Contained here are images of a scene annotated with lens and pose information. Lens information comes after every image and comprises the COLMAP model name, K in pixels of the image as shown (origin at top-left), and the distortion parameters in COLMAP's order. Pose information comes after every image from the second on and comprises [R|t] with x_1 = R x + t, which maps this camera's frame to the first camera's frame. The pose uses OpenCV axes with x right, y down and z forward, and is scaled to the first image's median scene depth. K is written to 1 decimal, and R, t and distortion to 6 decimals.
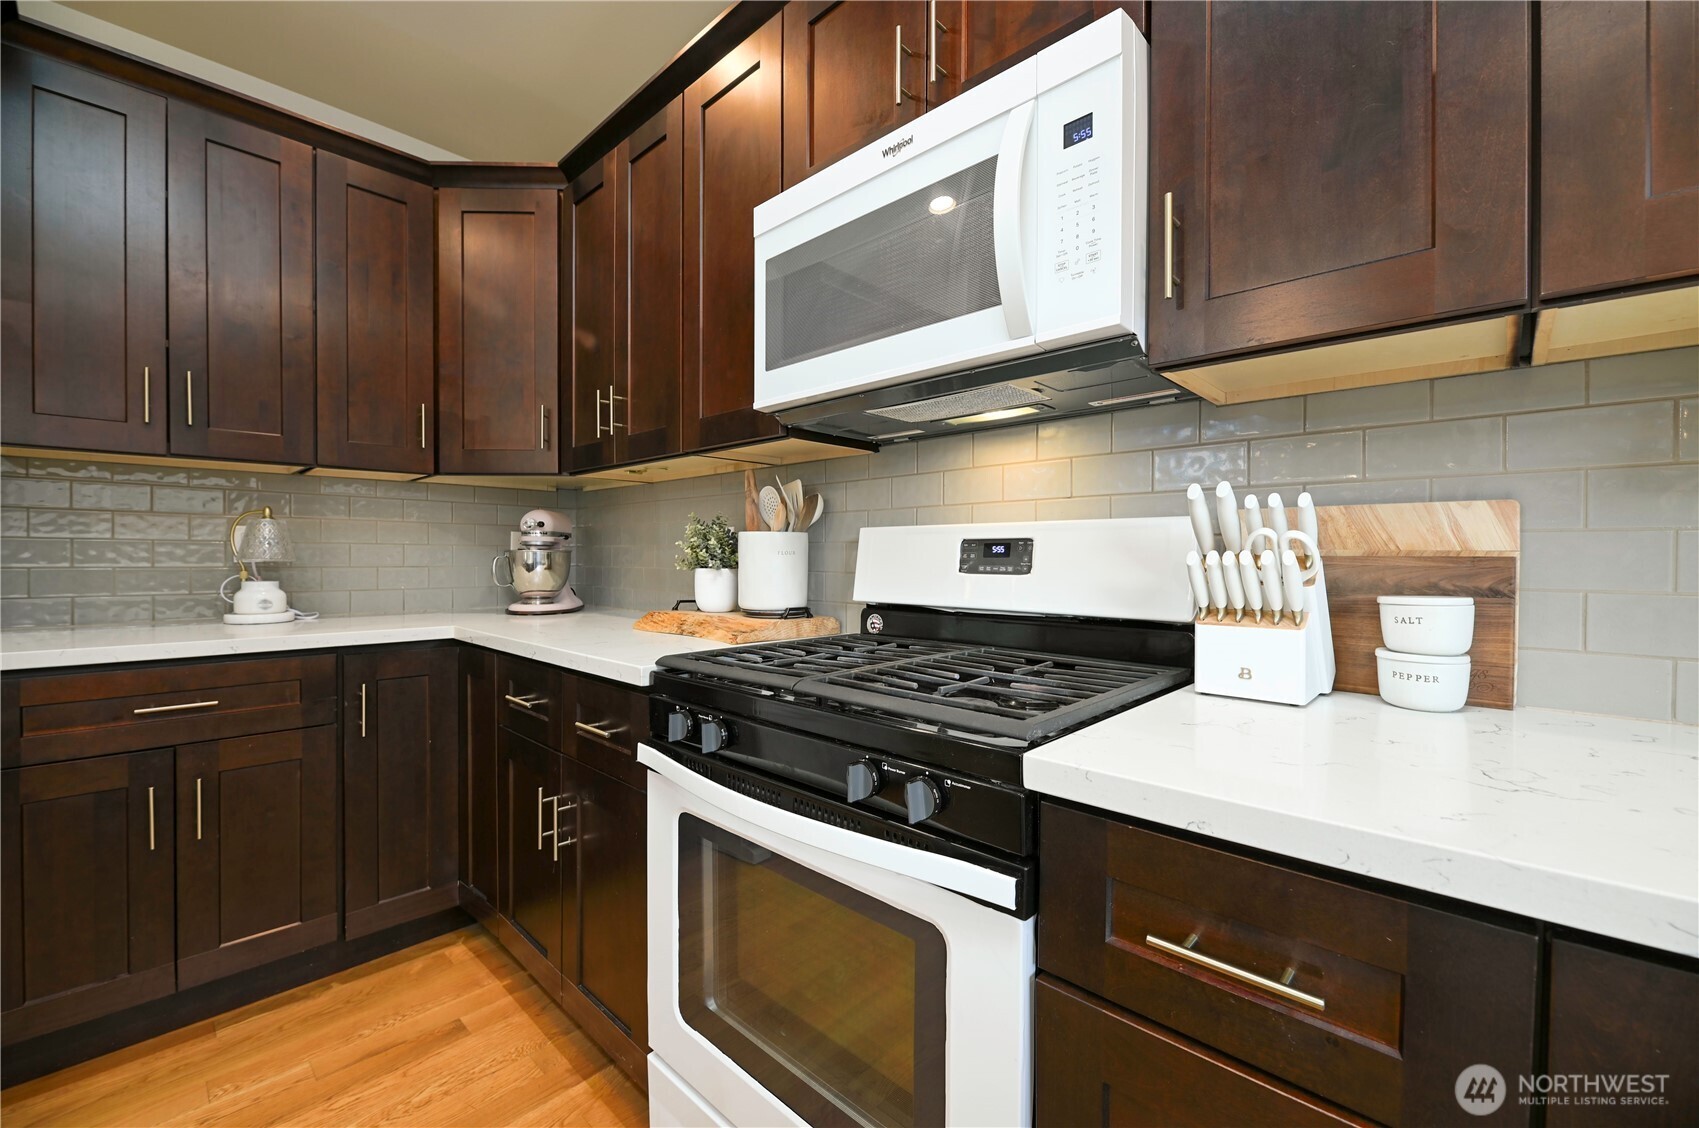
lens RADIAL K [[688.5, 0, 849.3], [0, 688.5, 561.2], [0, 0, 1]] dist [0.001033, 0.000045]
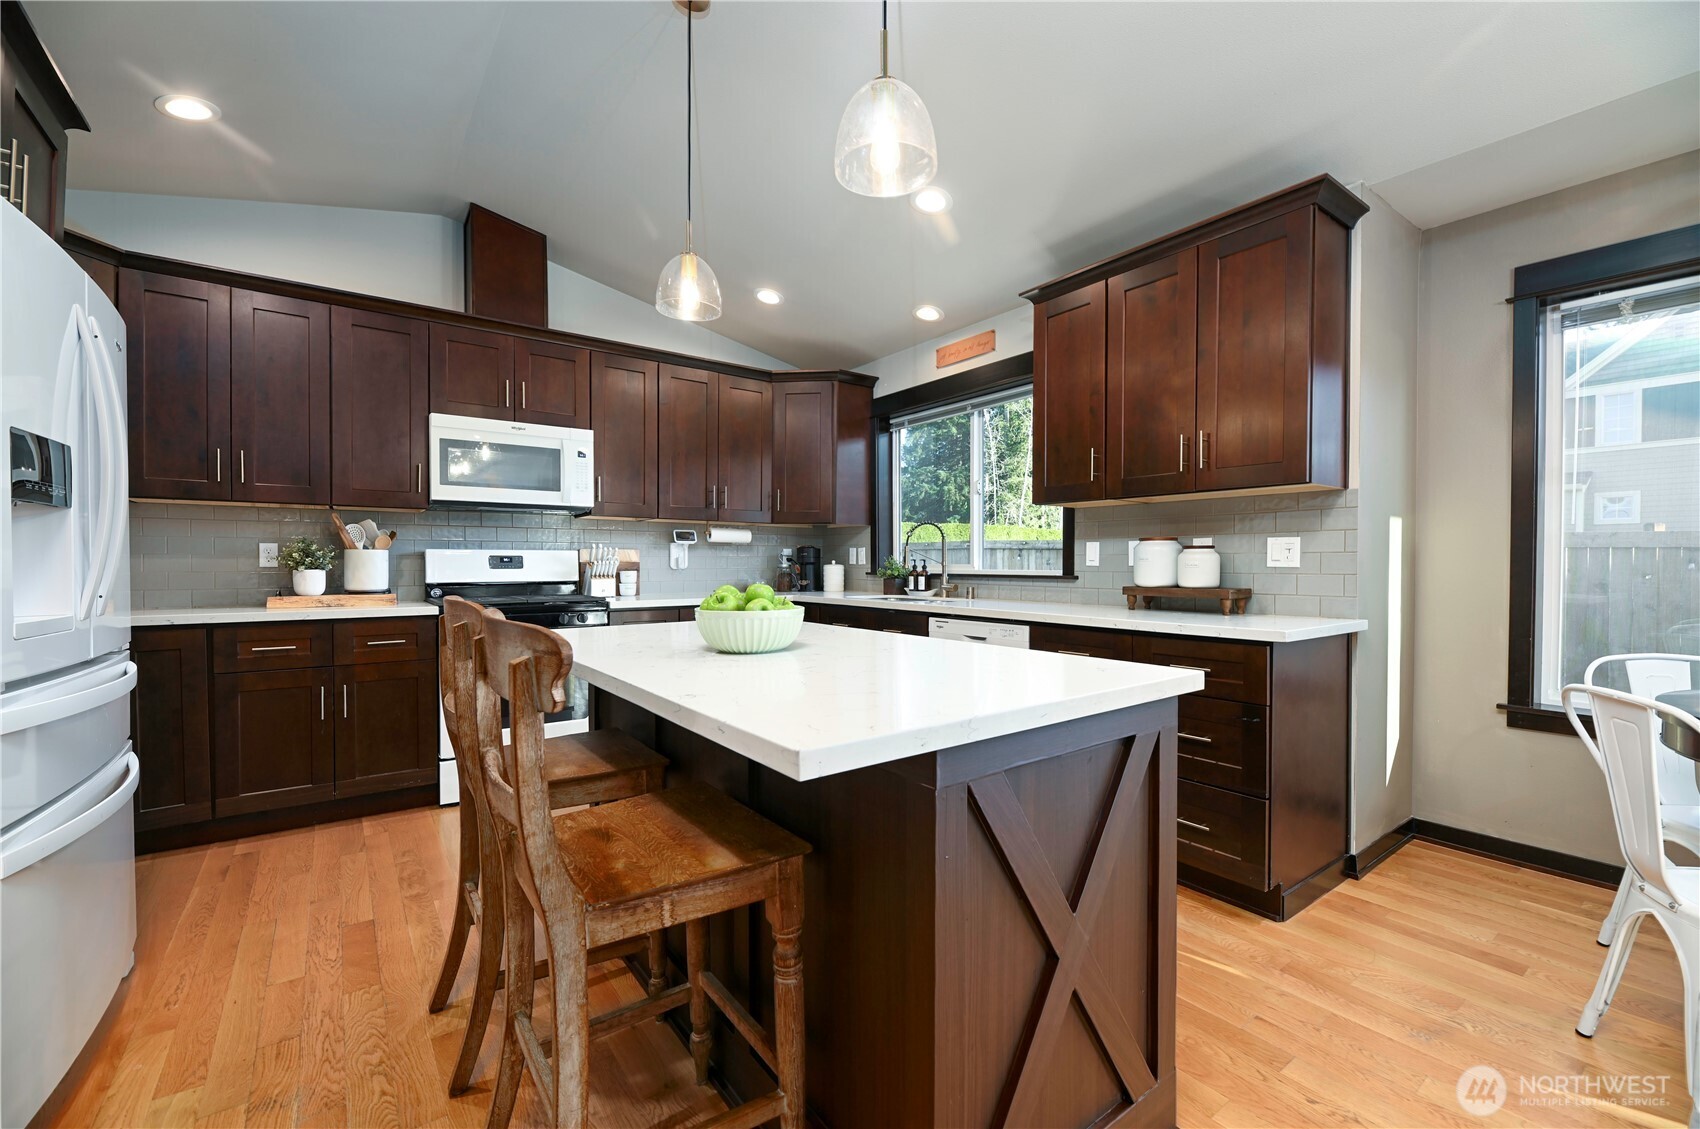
lens RADIAL K [[688.9, 0, 848.9], [0, 688.9, 565.7], [0, 0, 1]] dist [0.001033, 0.000045]
pose [[0.173012, -0.010774, 0.984861, -2.227983], [0.007407, 0.999926, 0.009638, -0.010078], [-0.984892, 0.005627, 0.173079, -0.799806]]
